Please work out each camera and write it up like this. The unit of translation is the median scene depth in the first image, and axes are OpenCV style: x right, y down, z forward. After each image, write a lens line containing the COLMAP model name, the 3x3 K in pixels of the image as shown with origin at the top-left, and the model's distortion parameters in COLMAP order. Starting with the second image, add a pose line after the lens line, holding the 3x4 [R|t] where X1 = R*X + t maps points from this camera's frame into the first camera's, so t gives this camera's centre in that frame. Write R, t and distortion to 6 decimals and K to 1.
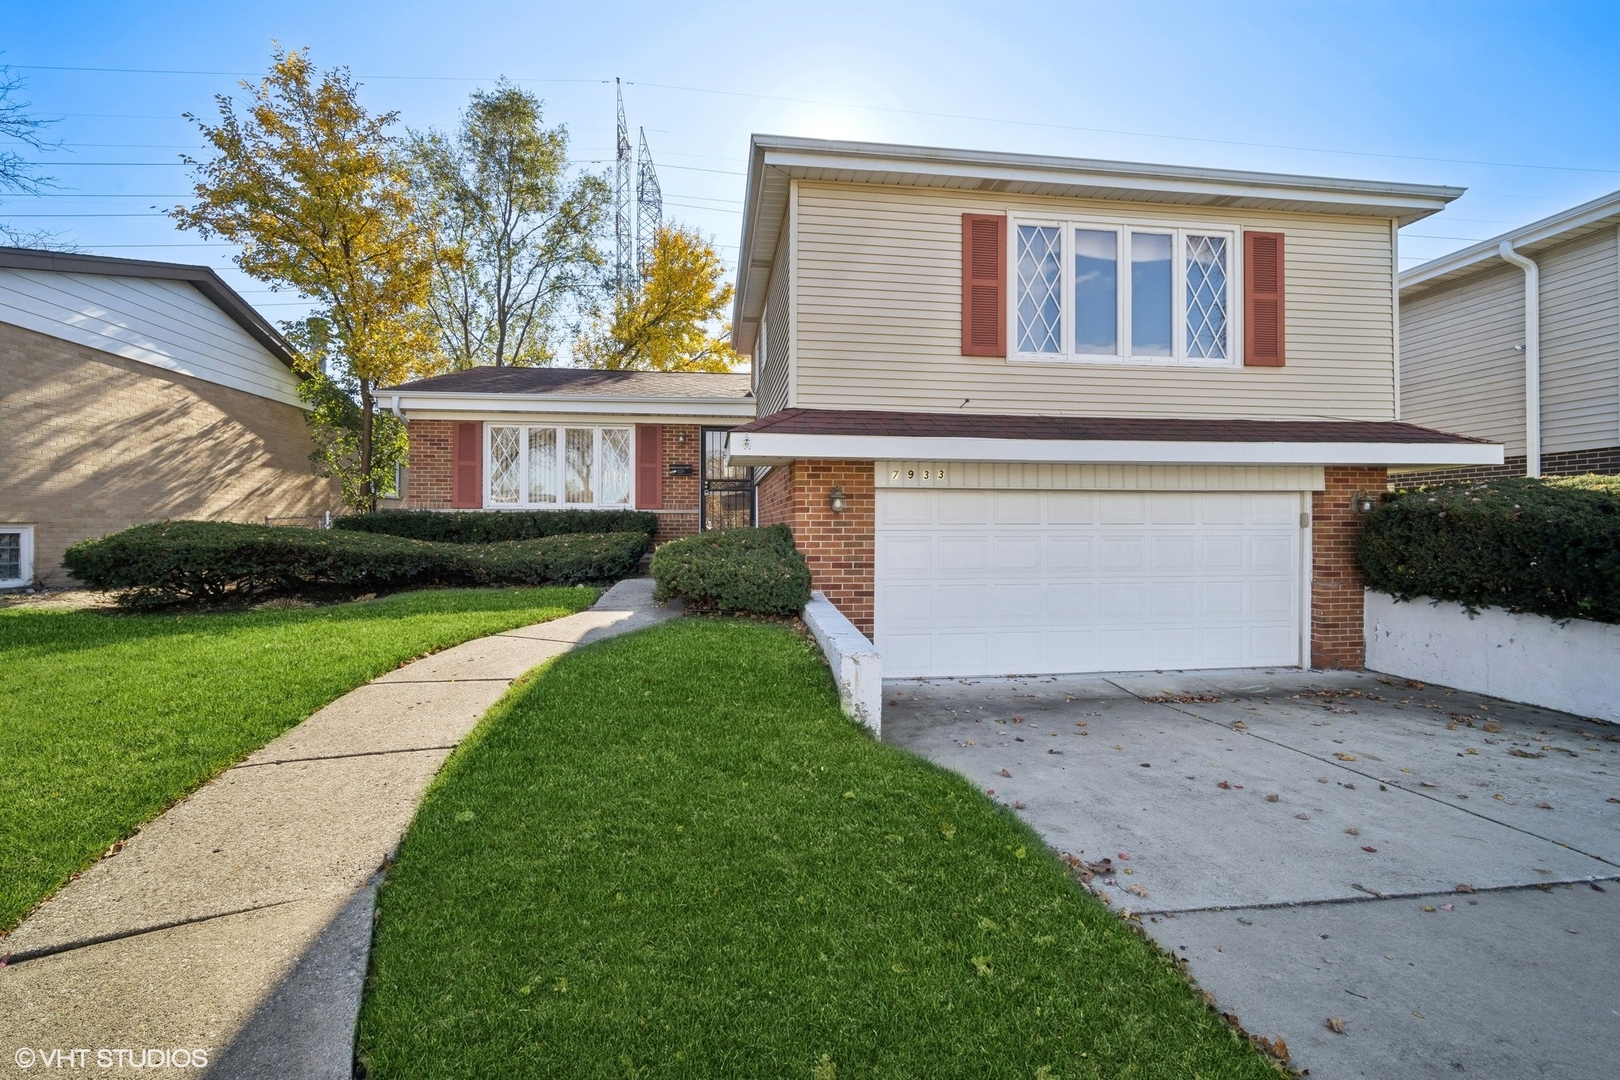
lens RADIAL K [[710.2, 0, 811.4], [0, 710.2, 531.3], [0, 0, 1]] dist [-0.002462, -0.000373]
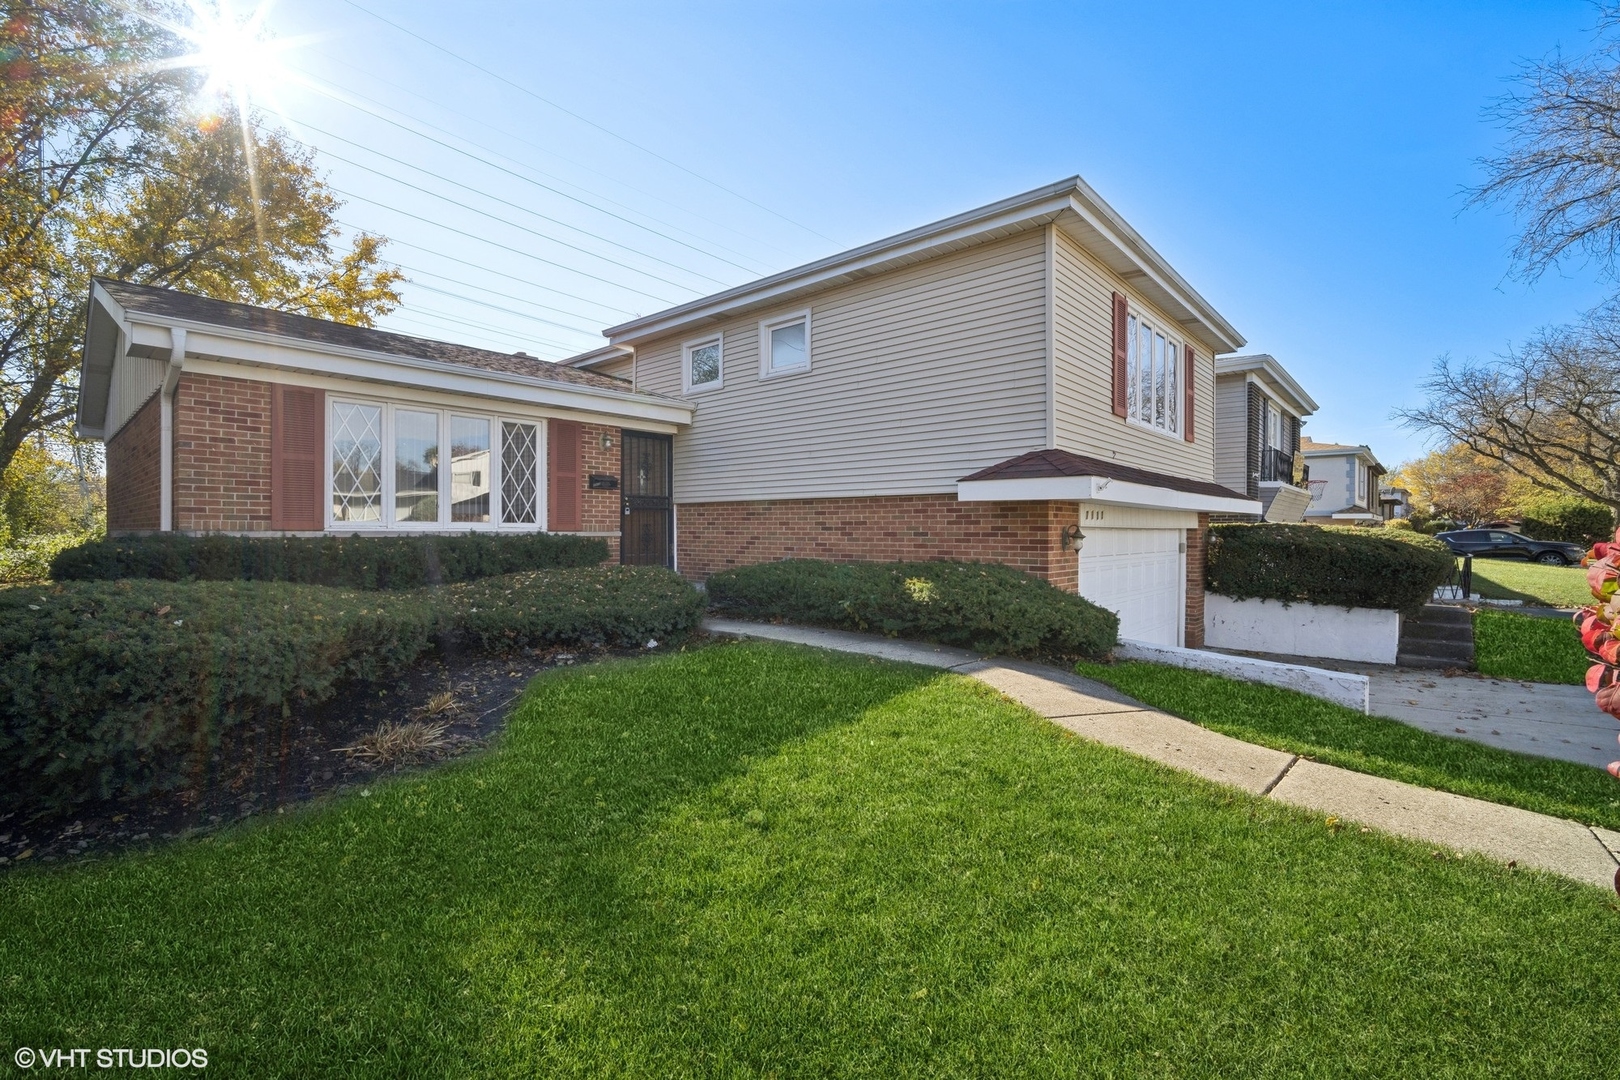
lens RADIAL K [[710.2, 0, 811.4], [0, 710.2, 531.3], [0, 0, 1]] dist [-0.002462, -0.000373]
pose [[0.761395, 0.002457, 0.648284, -0.828352], [-0.000130, 0.999993, -0.003637, -0.045030], [-0.648289, 0.002684, 0.761390, 0.386010]]
